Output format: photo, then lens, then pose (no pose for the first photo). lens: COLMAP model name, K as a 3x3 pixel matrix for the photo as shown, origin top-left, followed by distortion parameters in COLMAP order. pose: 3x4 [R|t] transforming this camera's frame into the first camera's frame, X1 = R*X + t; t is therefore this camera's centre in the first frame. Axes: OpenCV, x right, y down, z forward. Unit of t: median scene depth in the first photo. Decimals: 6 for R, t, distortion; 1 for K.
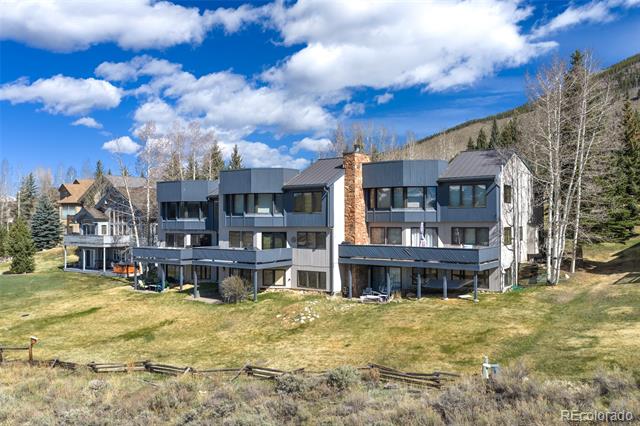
lens RADIAL K [[552.7, 0, 320.0], [0, 552.7, 213.0], [0, 0, 1]] dist [0.004985, 0.001763]
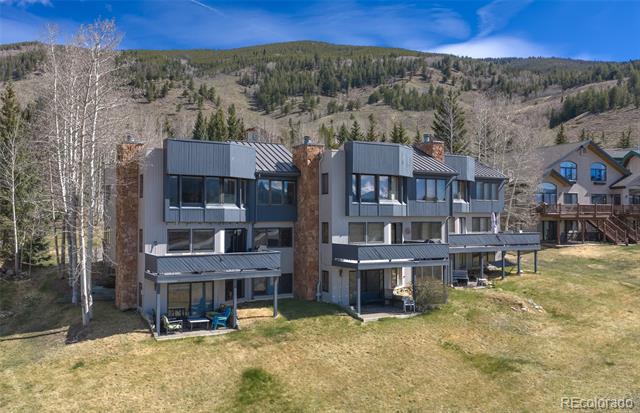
lens RADIAL K [[539.8, 0, 320.0], [0, 539.8, 206.5], [0, 0, 1]] dist [0.003416, -0.005999]
pose [[0.404002, 0.019111, 0.914559, -0.886636], [-0.015477, 0.999781, -0.014055, 0.023063], [-0.914627, -0.008476, 0.404209, 0.772143]]
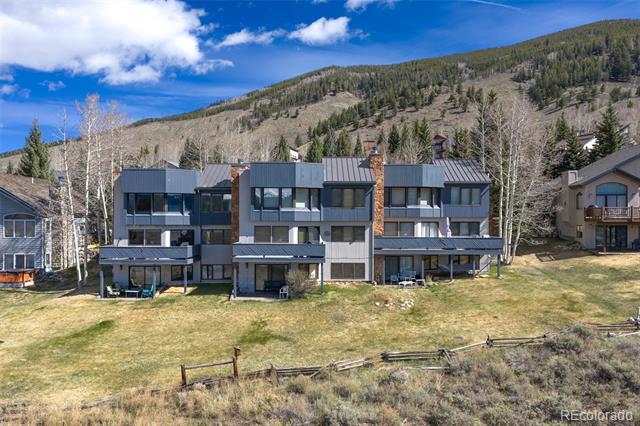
lens RADIAL K [[535.2, 0, 320.0], [0, 535.2, 213.0], [0, 0, 1]] dist [0.006769, -0.010632]
pose [[0.810453, 0.008703, 0.585738, -0.641548], [-0.012180, 0.999924, 0.001996, 0.007499], [-0.585676, -0.008753, 0.810498, 0.190986]]
